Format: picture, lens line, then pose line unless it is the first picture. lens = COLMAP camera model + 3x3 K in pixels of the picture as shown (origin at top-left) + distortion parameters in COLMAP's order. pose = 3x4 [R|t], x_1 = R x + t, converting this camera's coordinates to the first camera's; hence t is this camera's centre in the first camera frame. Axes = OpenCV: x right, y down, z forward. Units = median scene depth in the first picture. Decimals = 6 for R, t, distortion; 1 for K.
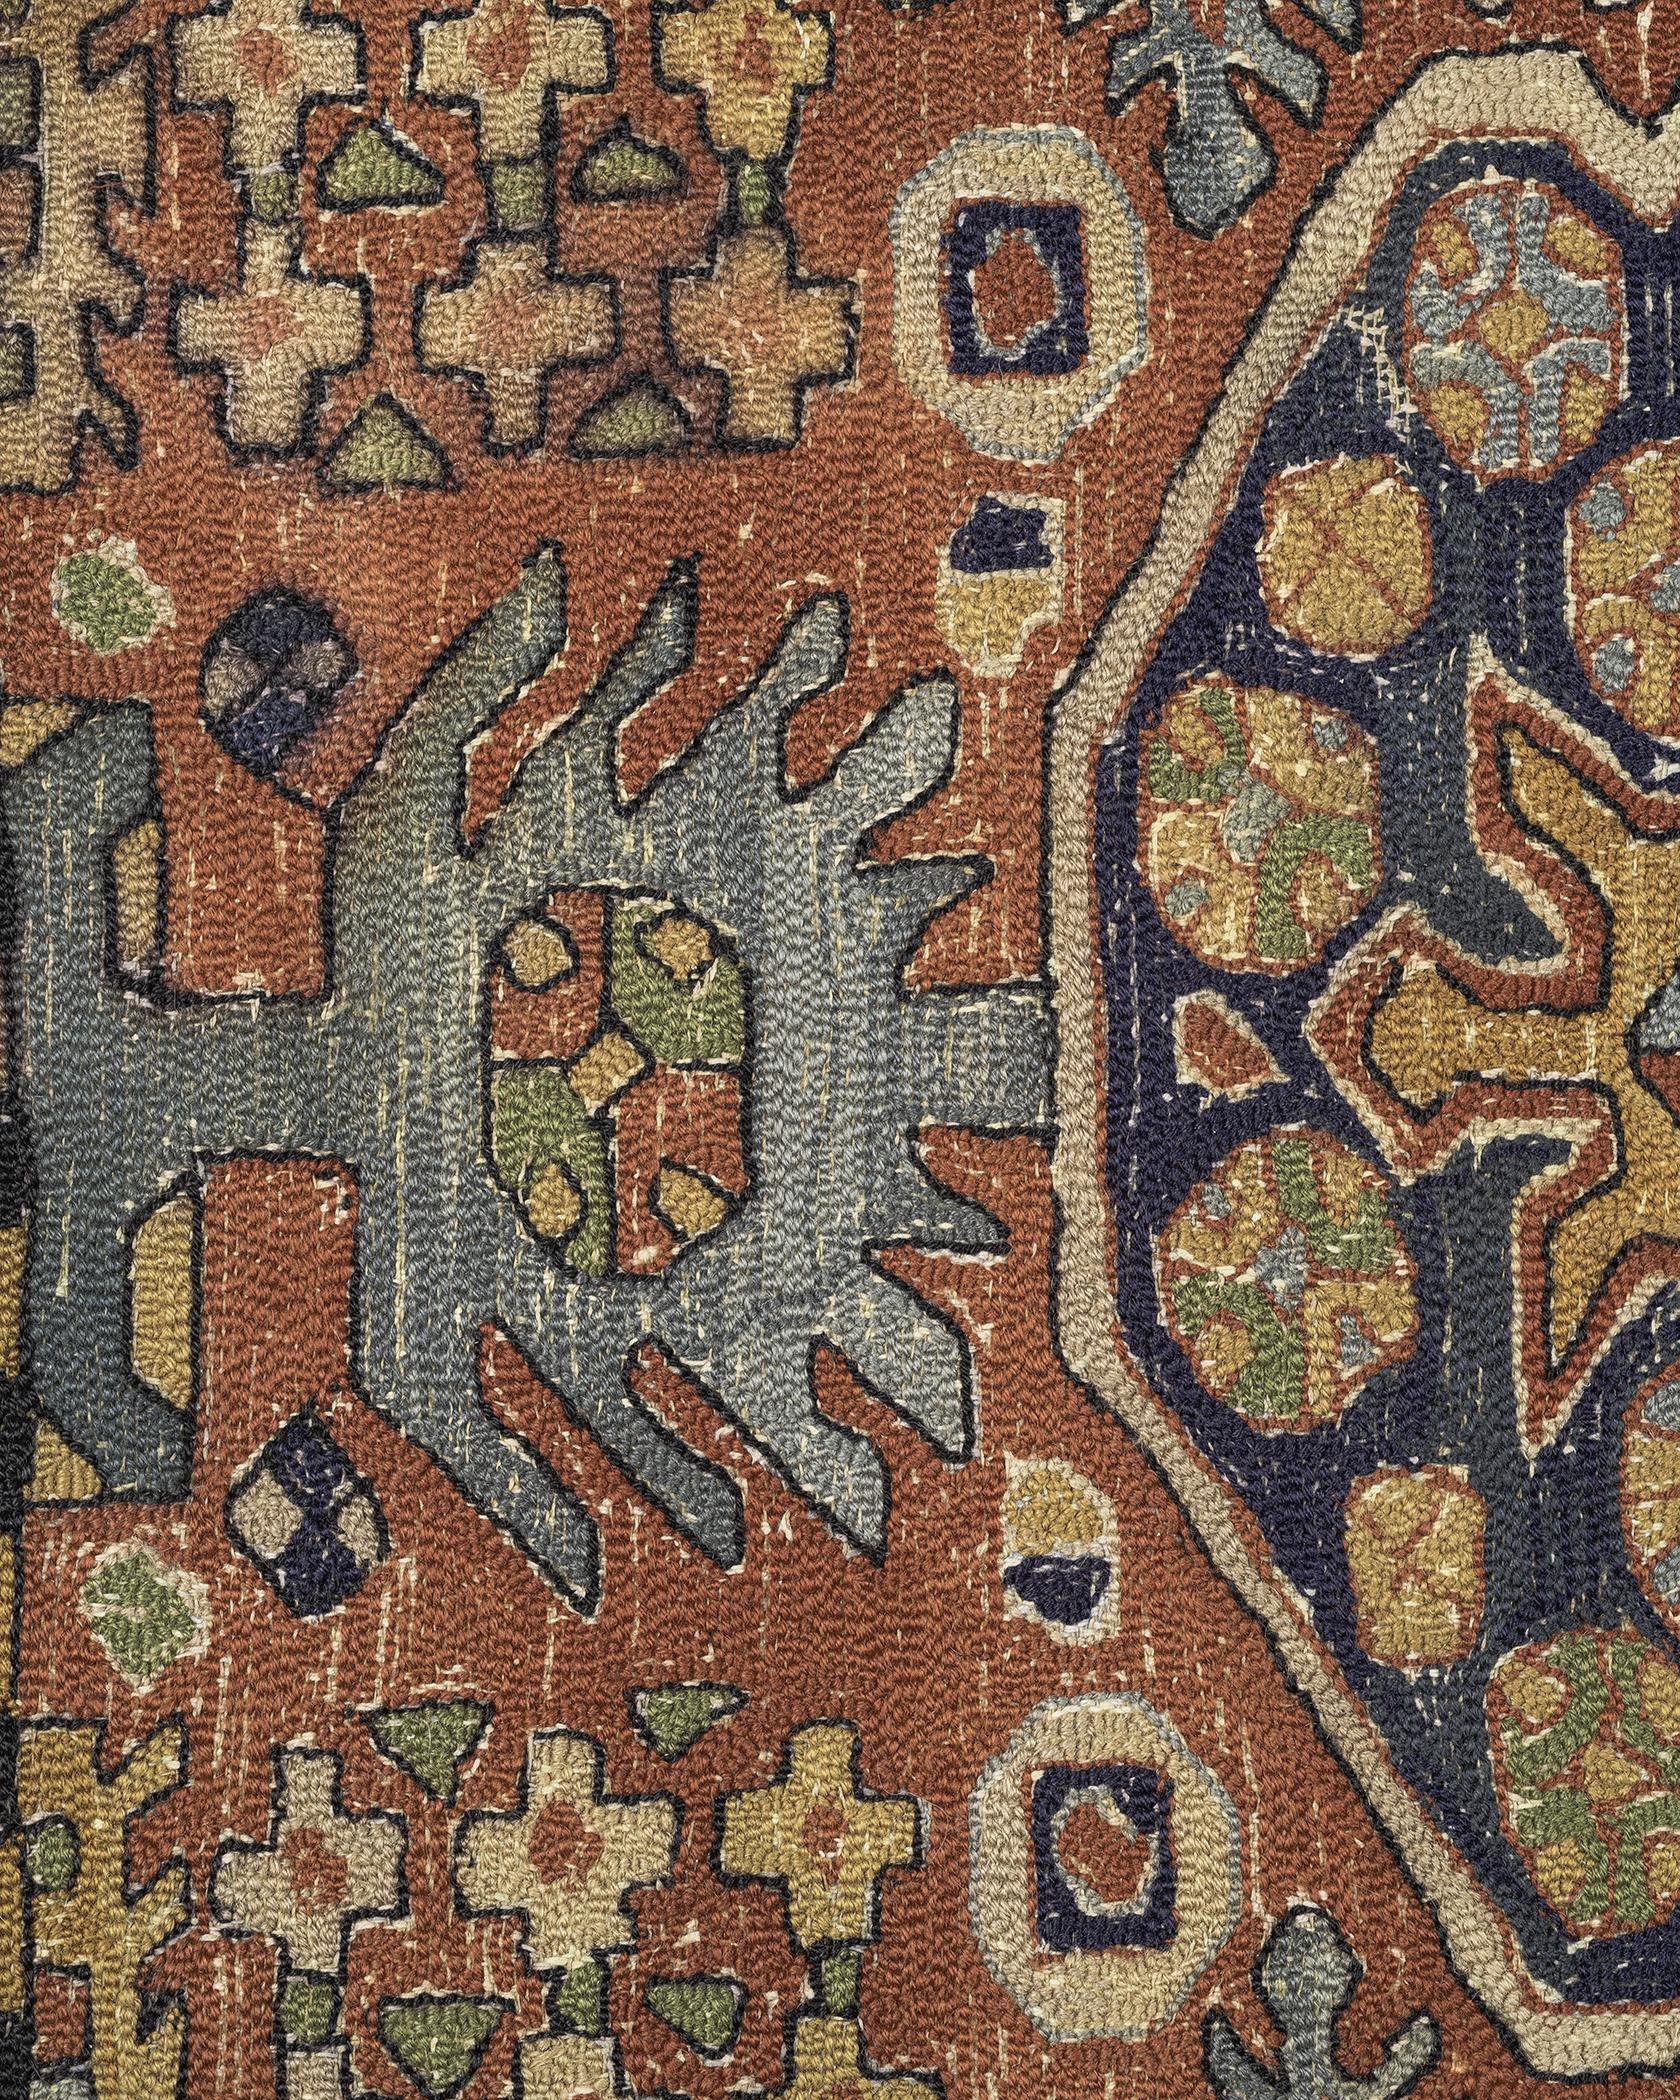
lens RADIAL K [[3897.0, 0, 840.0], [0, 3897.0, 1050.0], [0, 0, 1]] dist [-0.000420, 0.003029]
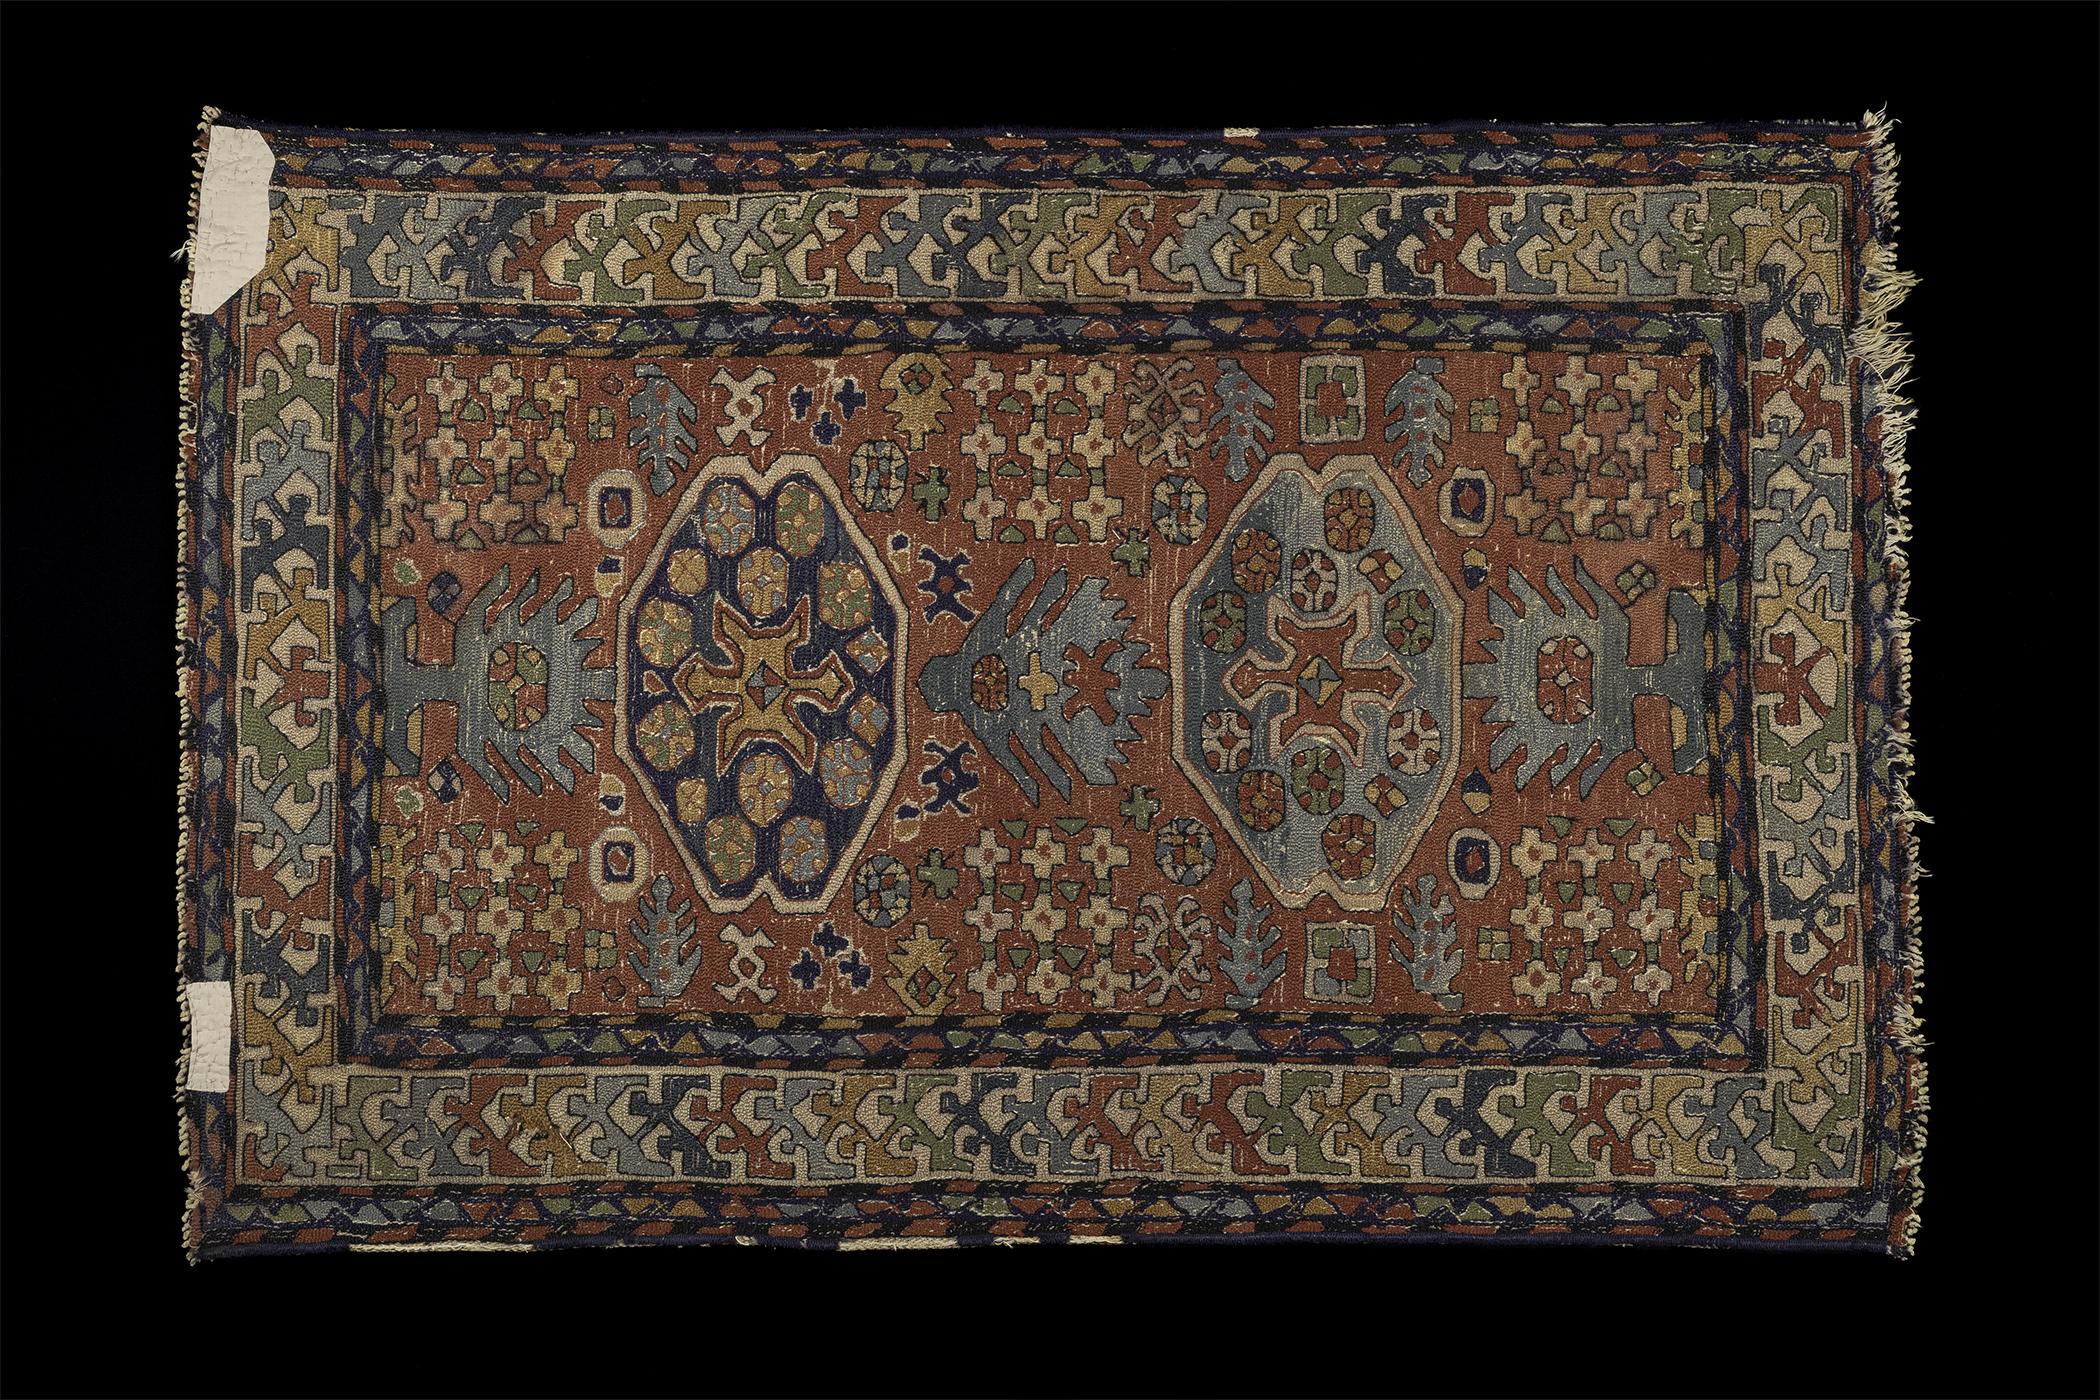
lens RADIAL K [[3648.7, 0, 1050.0], [0, 3648.7, 700.0], [0, 0, 1]] dist [-0.000874, 0.038391]
pose [[0.999295, 0.033524, -0.016880, 0.617919], [-0.032766, 0.998523, 0.043349, -0.176143], [0.018308, -0.042765, 0.998917, -3.135386]]
